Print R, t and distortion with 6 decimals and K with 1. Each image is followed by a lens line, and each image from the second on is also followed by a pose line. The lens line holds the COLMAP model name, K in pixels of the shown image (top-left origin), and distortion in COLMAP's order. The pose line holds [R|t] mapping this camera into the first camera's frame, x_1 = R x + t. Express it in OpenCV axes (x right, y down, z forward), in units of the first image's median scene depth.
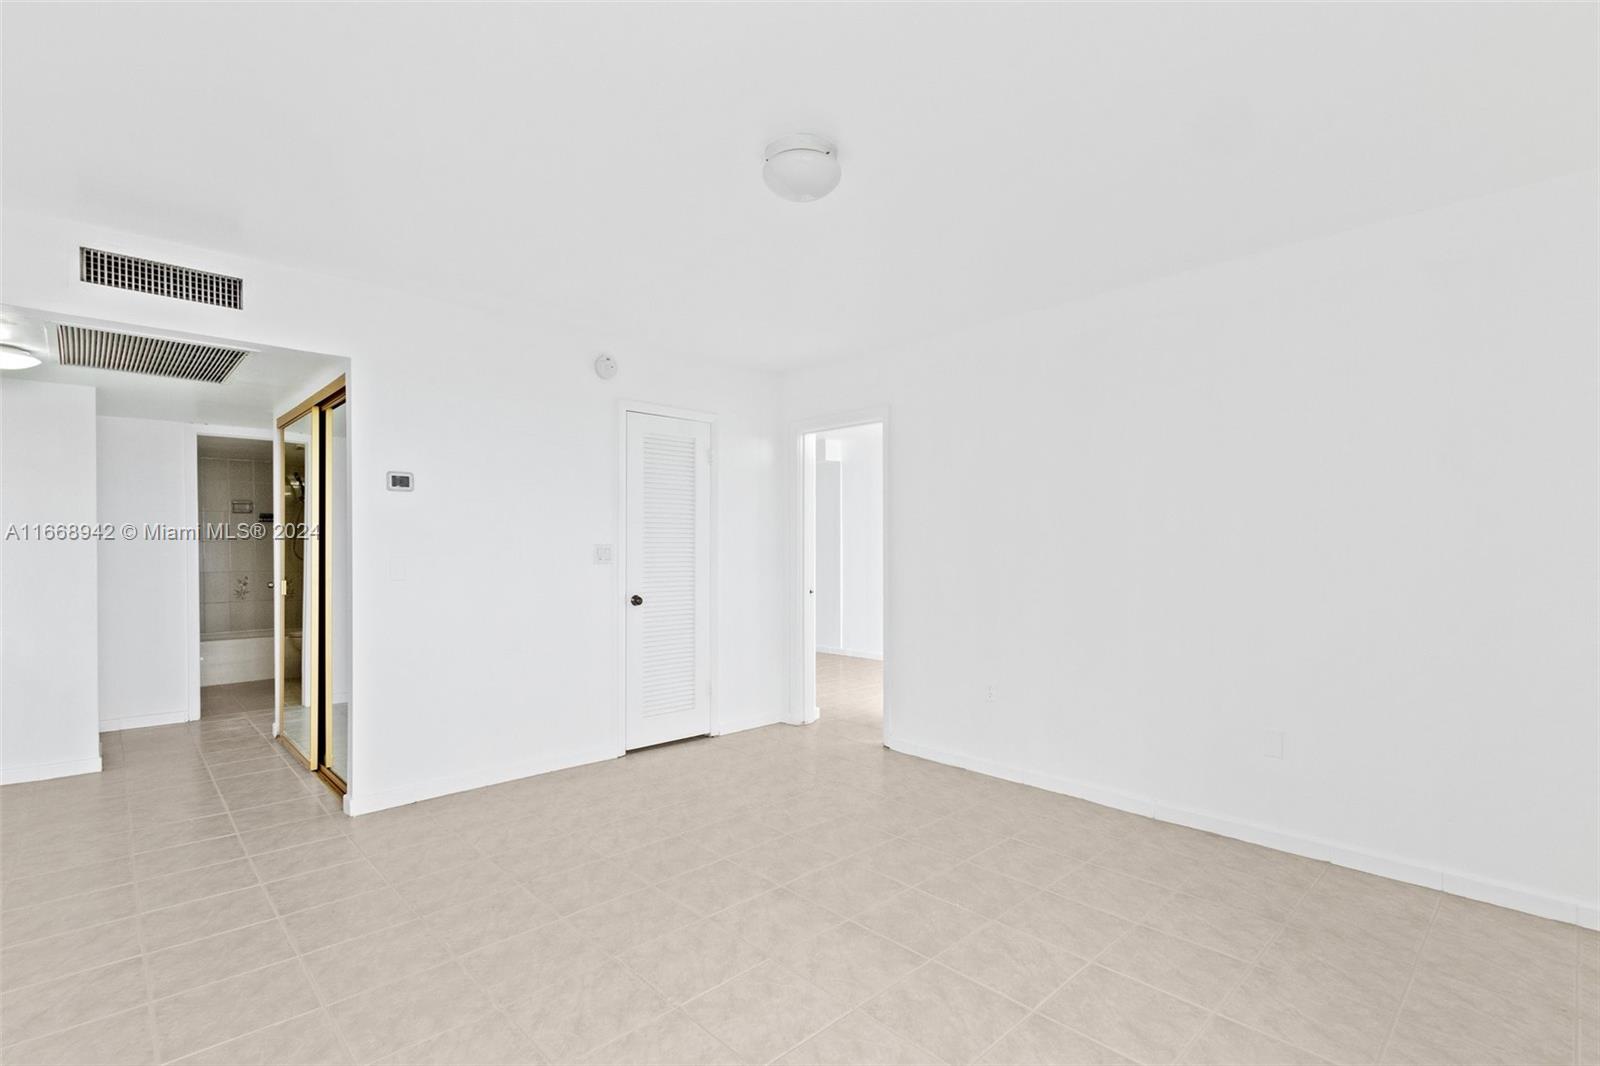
lens RADIAL K [[755.2, 0, 805.2], [0, 755.2, 550.2], [0, 0, 1]] dist [0.009139, -0.000309]
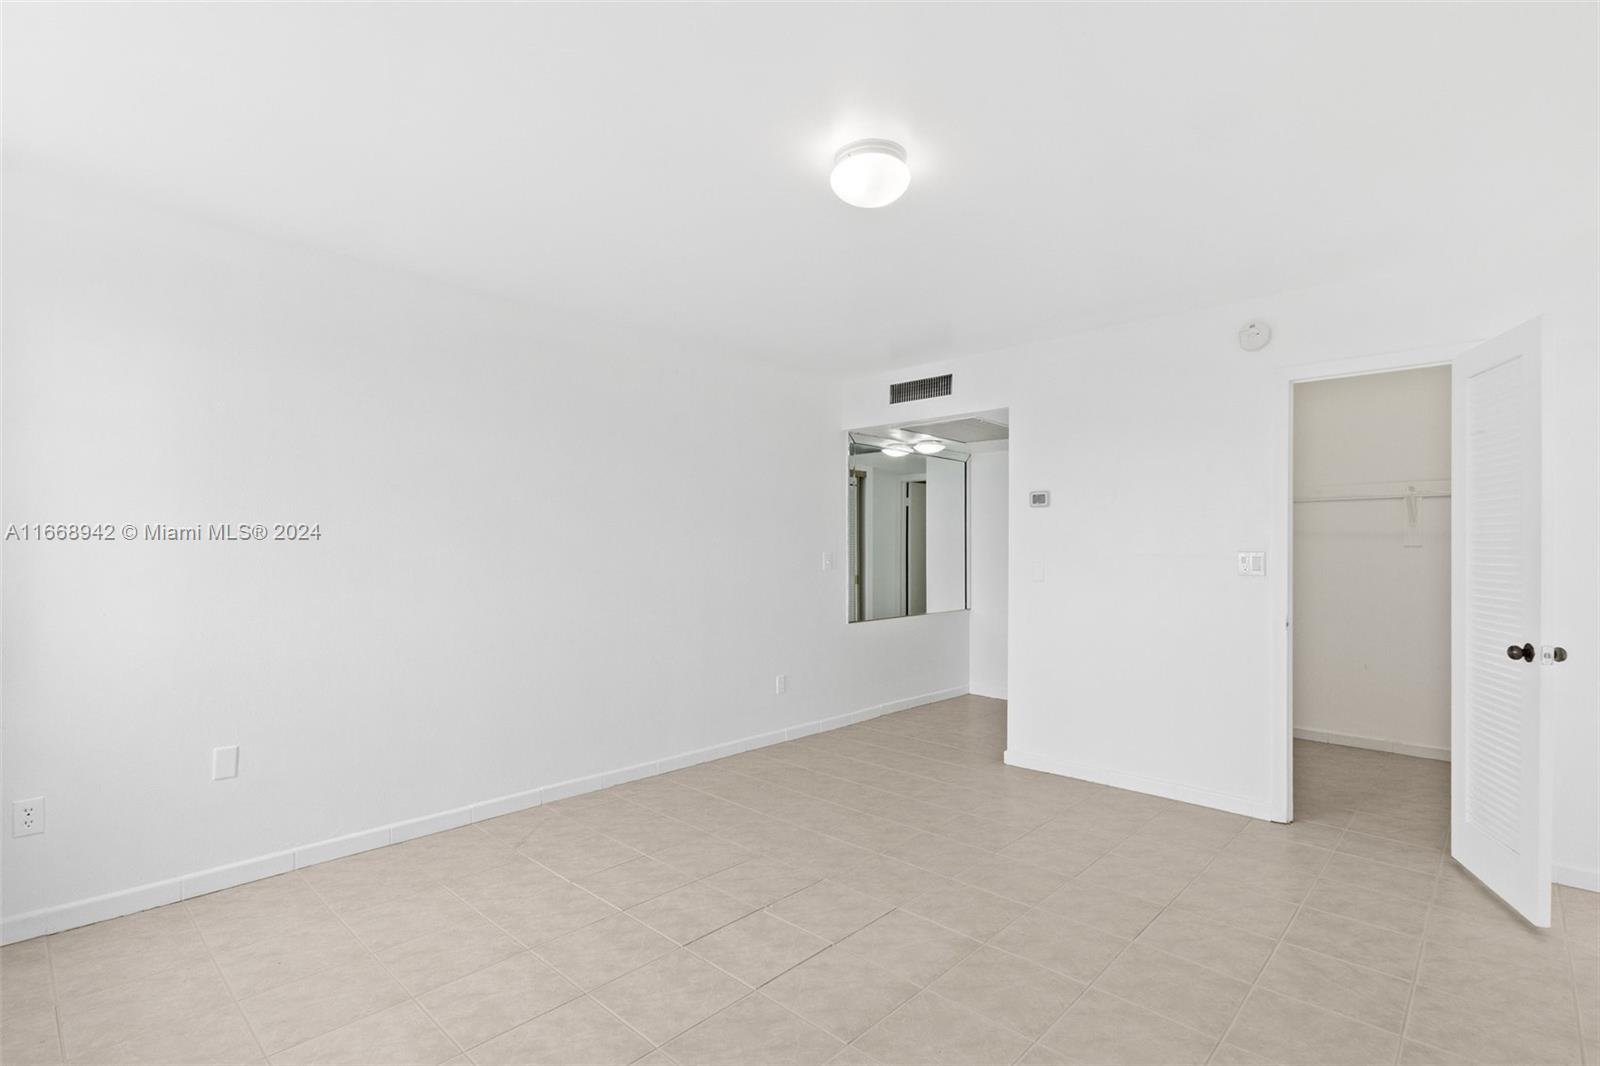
lens RADIAL K [[755.2, 0, 803.2], [0, 755.2, 534.0], [0, 0, 1]] dist [0.009139, -0.000309]
pose [[0.044152, -0.022843, -0.998764, 0.728958], [-0.011221, 0.999664, -0.023359, -0.003748], [0.998962, 0.012238, 0.043881, 0.648689]]
